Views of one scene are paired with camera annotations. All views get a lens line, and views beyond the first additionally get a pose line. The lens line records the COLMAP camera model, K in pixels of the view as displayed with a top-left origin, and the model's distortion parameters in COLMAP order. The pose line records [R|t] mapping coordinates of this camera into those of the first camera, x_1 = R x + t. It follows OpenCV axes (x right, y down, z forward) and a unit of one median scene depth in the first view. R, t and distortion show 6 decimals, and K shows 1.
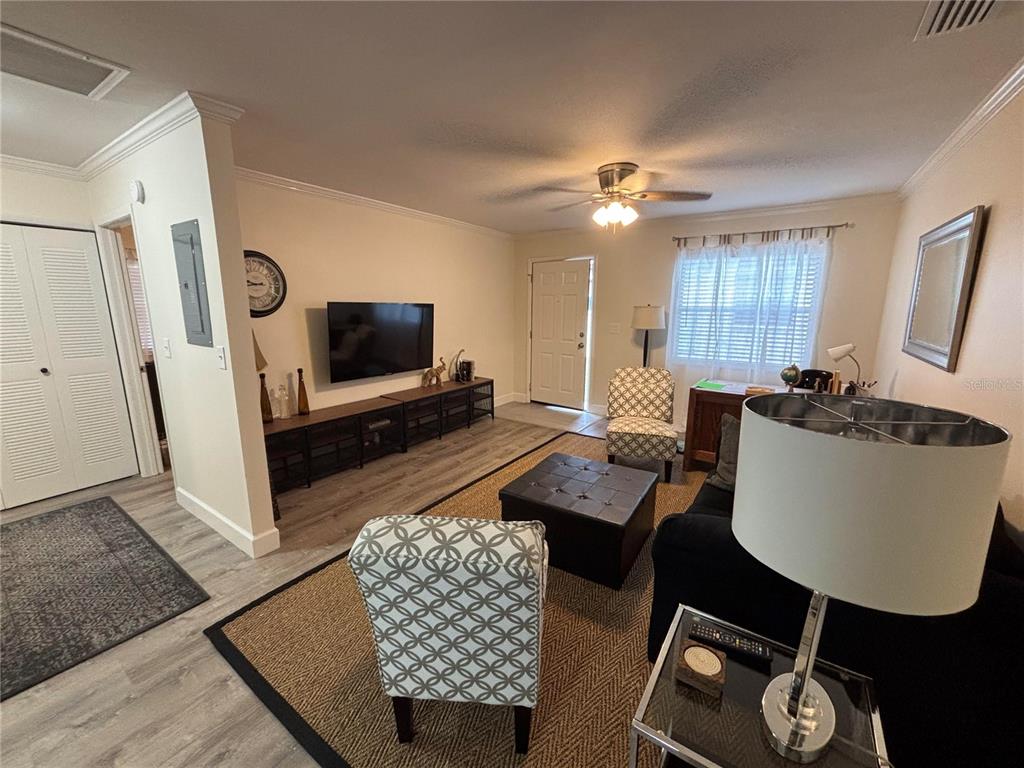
lens RADIAL K [[412.6, 0, 516.6], [0, 412.6, 384.0], [0, 0, 1]] dist [0.003300, -0.000002]
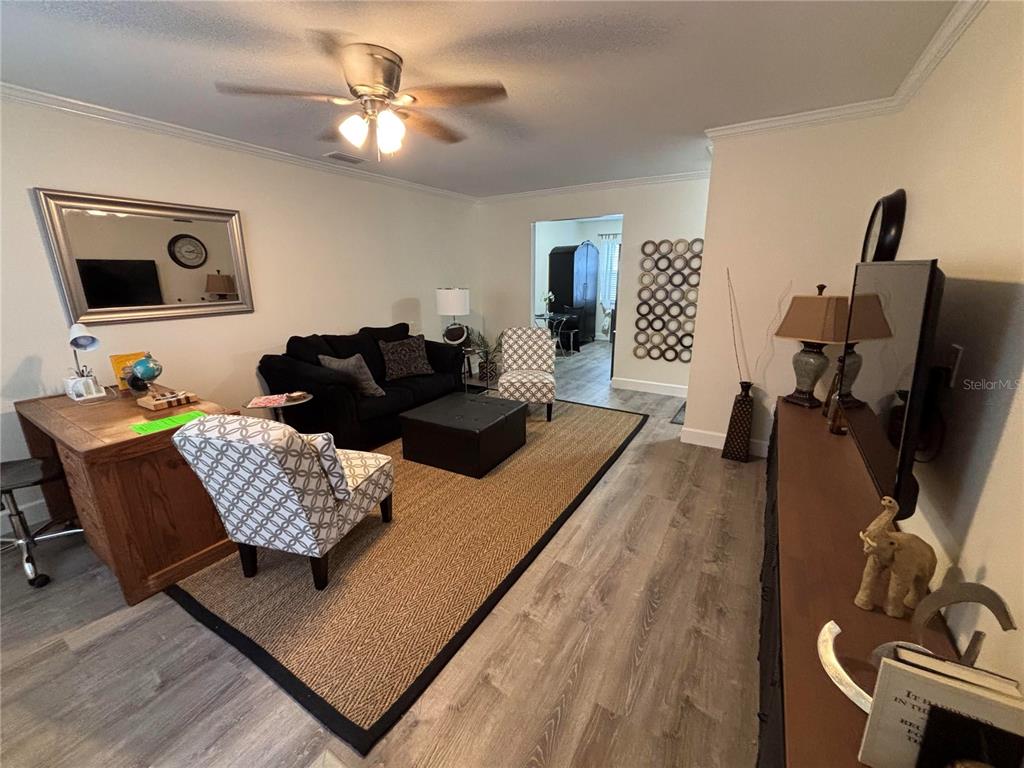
lens RADIAL K [[412.6, 0, 507.7], [0, 412.6, 381.7], [0, 0, 1]] dist [0.003300, -0.000002]
pose [[-0.999515, 0.009807, -0.029568, 0.042854], [-0.004116, 0.899261, 0.437392, -0.268590], [0.030878, 0.437301, -0.898785, 1.409722]]
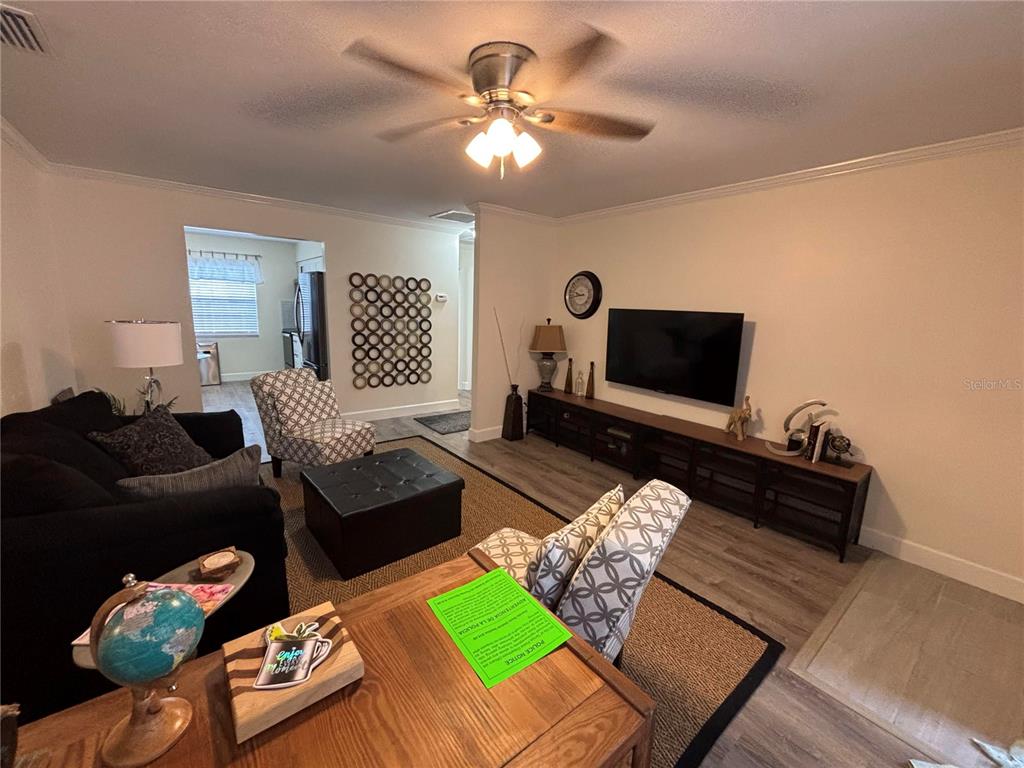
lens RADIAL K [[412.6, 0, 512.2], [0, 412.6, 382.5], [0, 0, 1]] dist [0.003300, -0.000002]
pose [[-0.307441, 0.153289, -0.939139, 0.646339], [-0.220061, 0.948731, 0.226896, -0.183626], [0.925771, 0.276425, -0.257946, 0.988889]]
